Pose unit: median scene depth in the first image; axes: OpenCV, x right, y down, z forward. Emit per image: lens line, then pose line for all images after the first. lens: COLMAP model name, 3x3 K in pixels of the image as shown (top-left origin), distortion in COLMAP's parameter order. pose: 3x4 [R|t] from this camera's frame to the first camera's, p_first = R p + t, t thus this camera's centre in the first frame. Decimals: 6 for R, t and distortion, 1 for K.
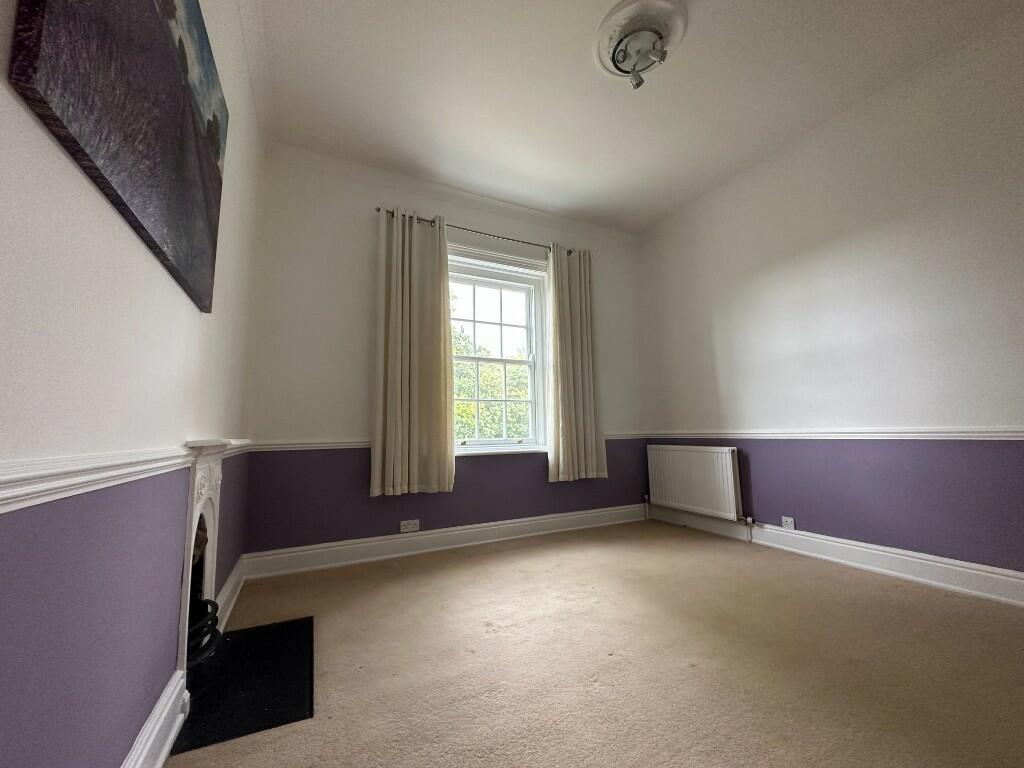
lens RADIAL K [[406.0, 0, 506.4], [0, 406.0, 387.3], [0, 0, 1]] dist [-0.002410, 0.000719]
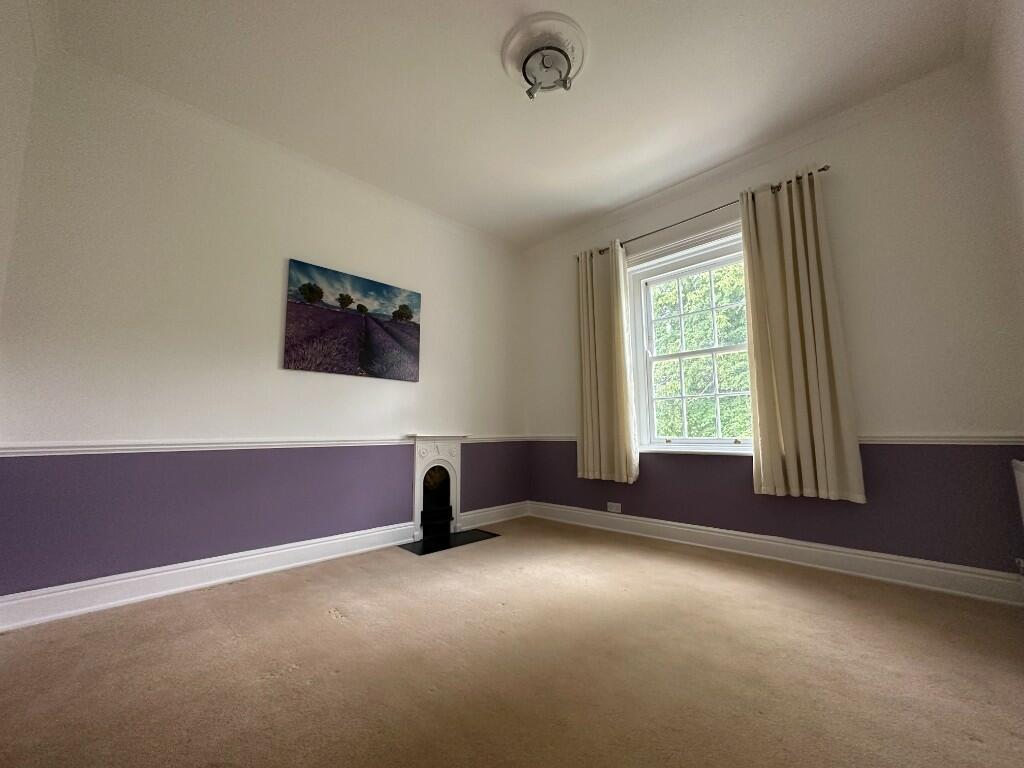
lens RADIAL K [[406.0, 0, 509.7], [0, 406.0, 387.3], [0, 0, 1]] dist [-0.002410, 0.000719]
pose [[0.338458, -0.084771, -0.937155, 0.699815], [0.106009, 0.993029, -0.051539, 0.014078], [0.934991, -0.081902, 0.345085, 0.277958]]
